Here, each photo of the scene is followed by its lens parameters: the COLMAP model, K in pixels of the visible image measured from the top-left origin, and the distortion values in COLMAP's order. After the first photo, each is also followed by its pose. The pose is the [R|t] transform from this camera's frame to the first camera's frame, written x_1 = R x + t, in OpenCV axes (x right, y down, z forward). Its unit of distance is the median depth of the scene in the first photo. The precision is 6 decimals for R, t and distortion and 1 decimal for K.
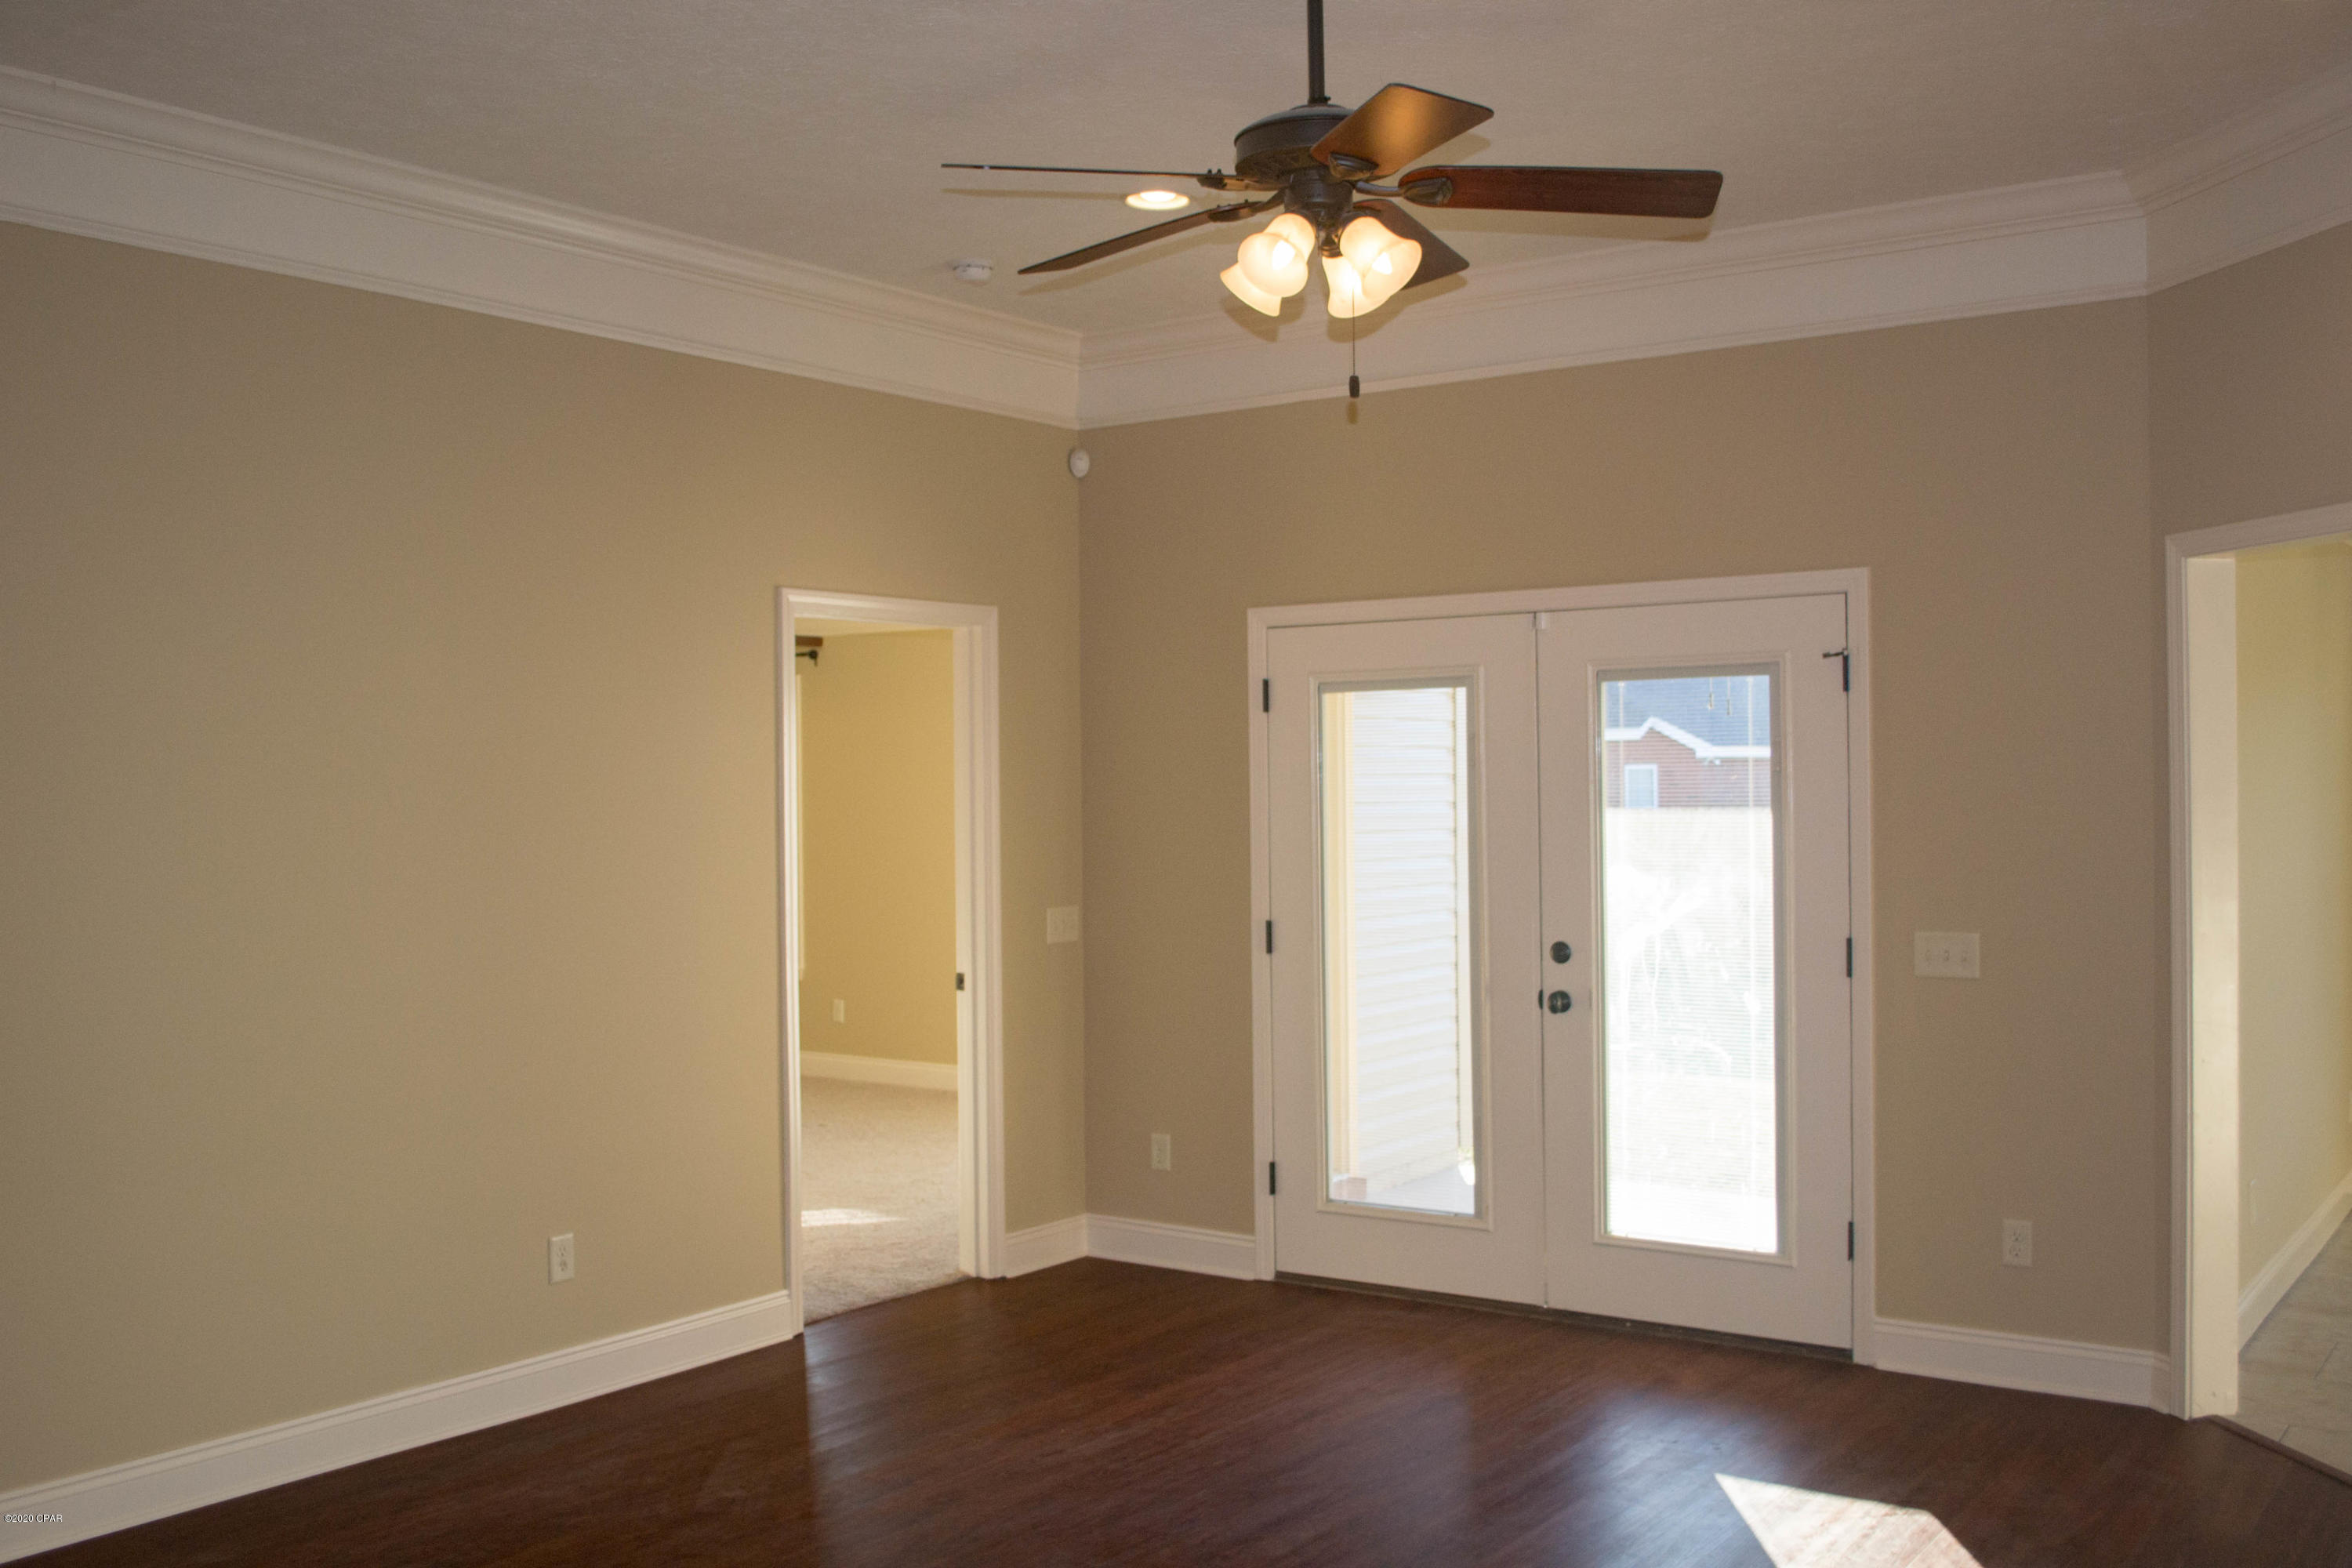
lens RADIAL K [[2215.8, 0, 1178.8], [0, 2215.8, 792.5], [0, 0, 1]] dist [-0.030003, 0.000000]
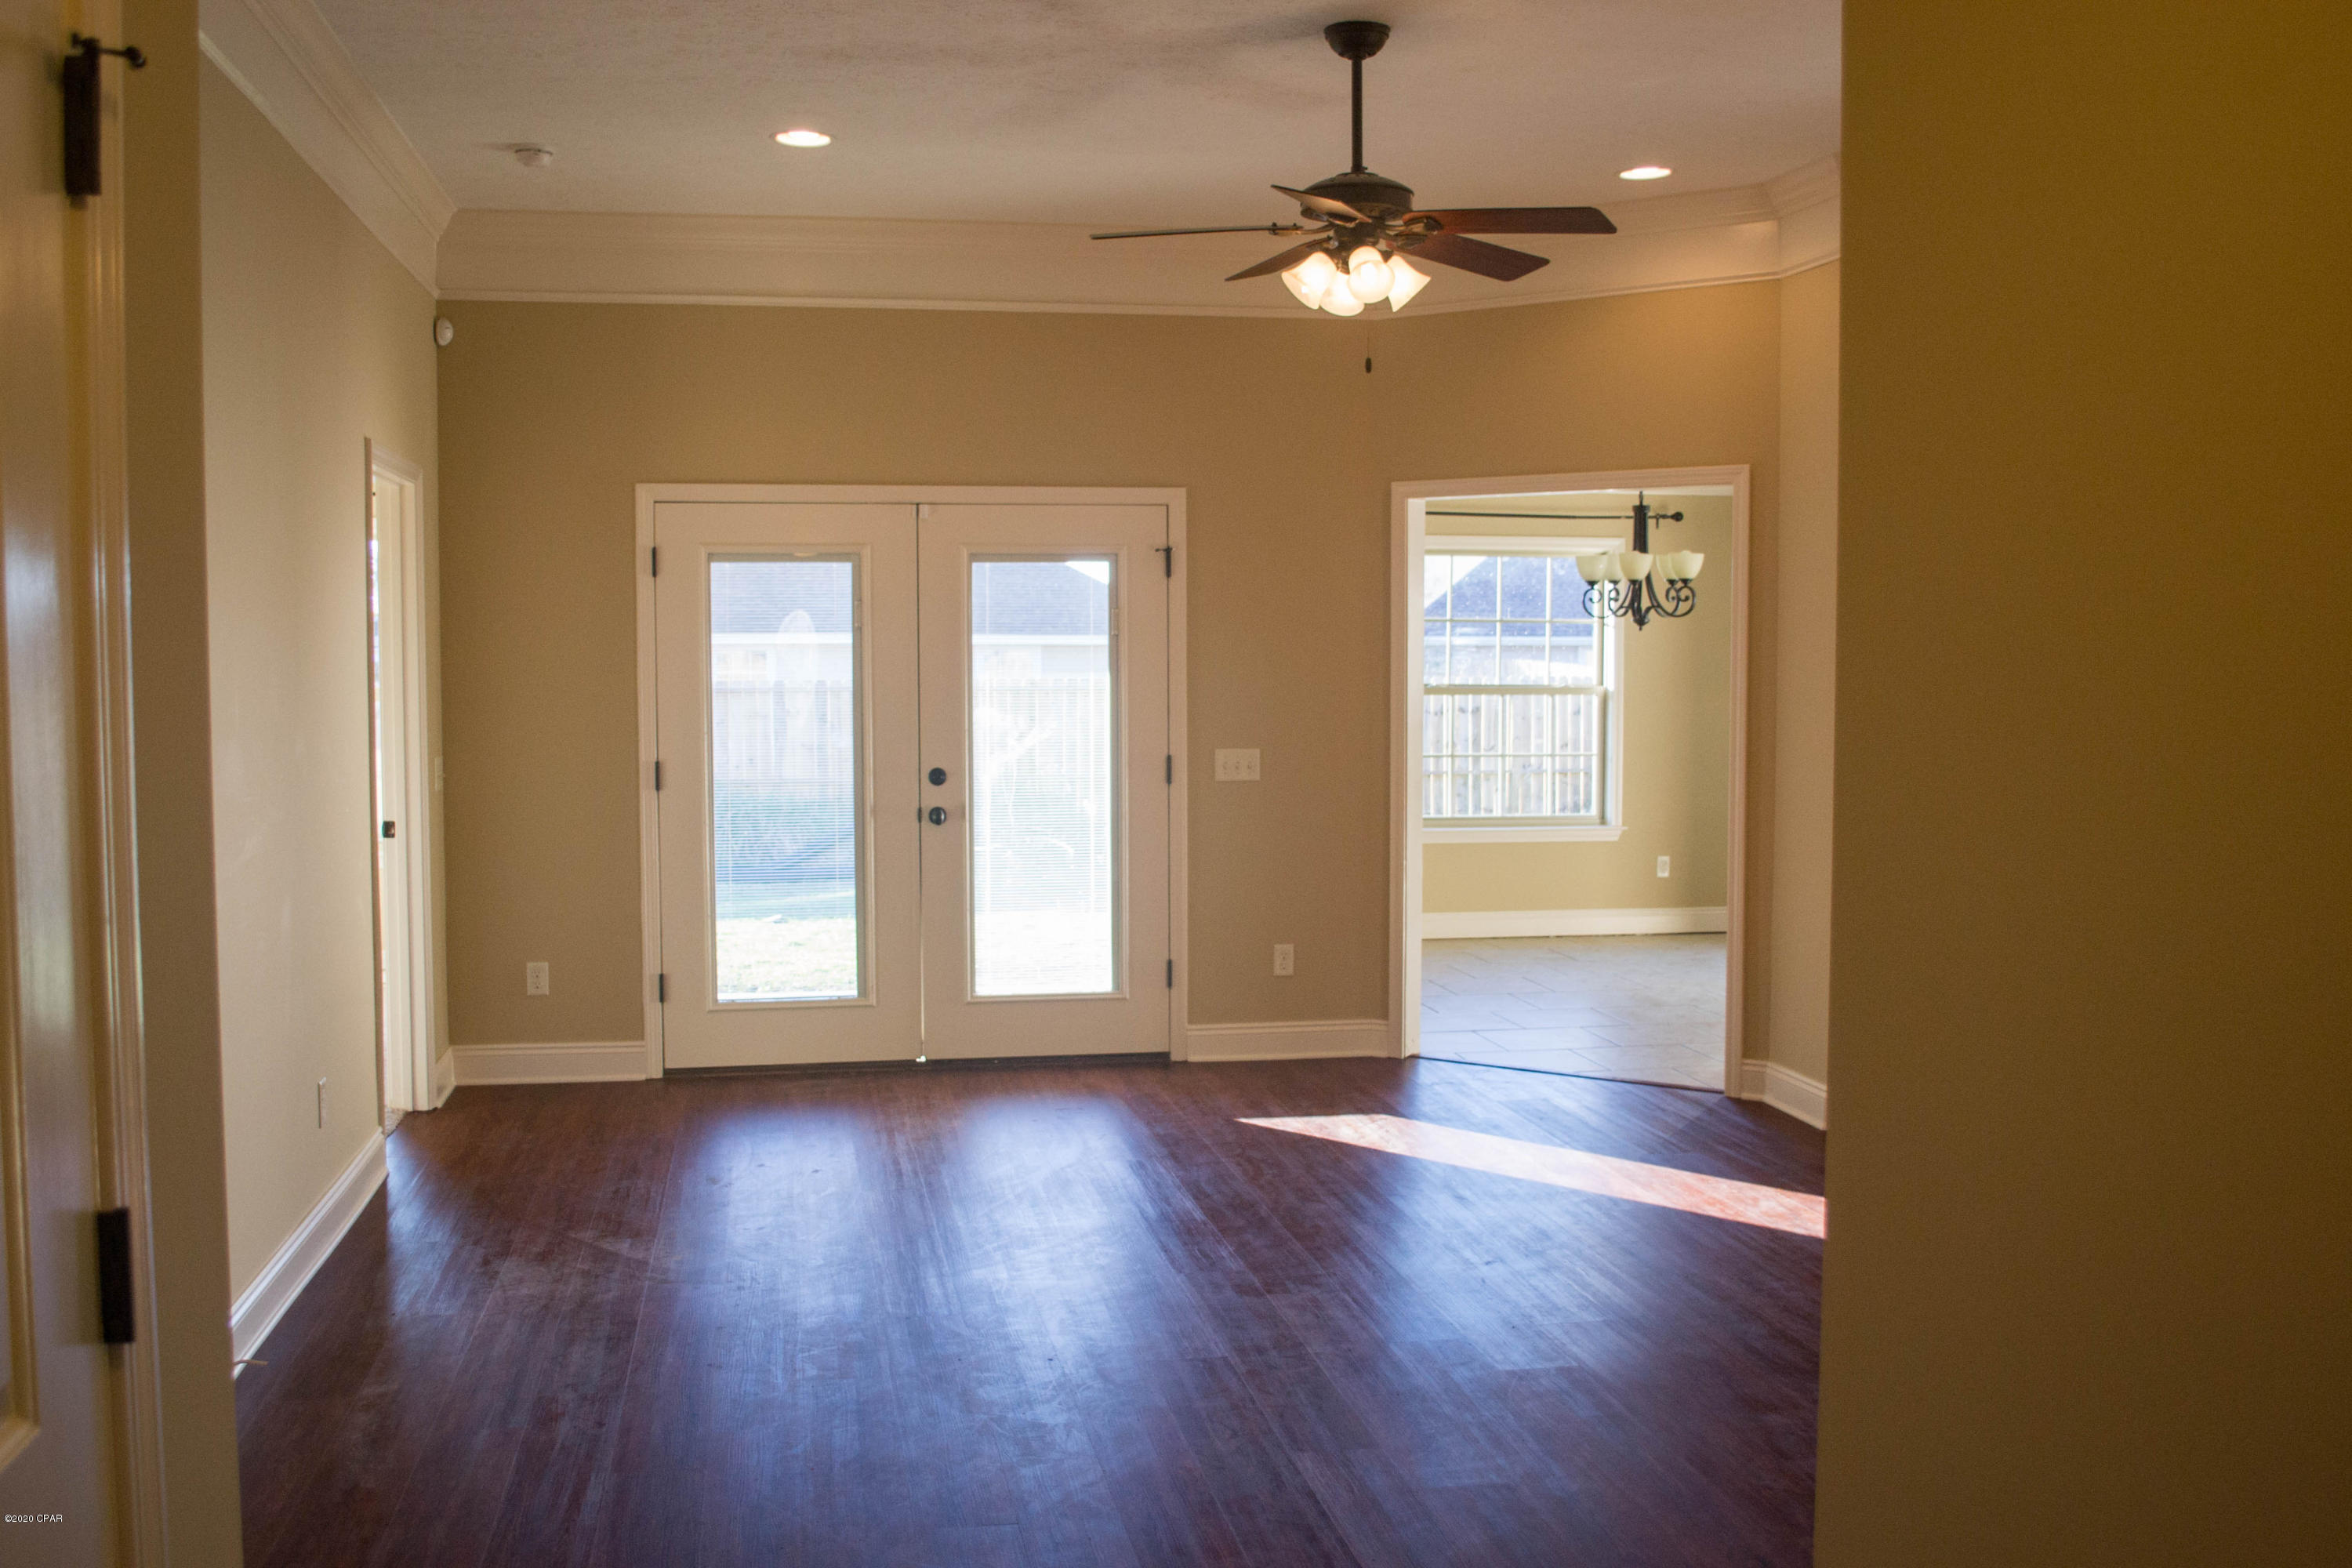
lens RADIAL K [[2215.8, 0, 1180.3], [0, 2215.8, 780.9], [0, 0, 1]] dist [-0.030003, 0.000000]
pose [[0.709574, -0.031447, 0.703928, -0.624561], [-0.001815, 0.998919, 0.046455, 0.016067], [-0.704628, -0.034241, 0.708750, 0.010796]]
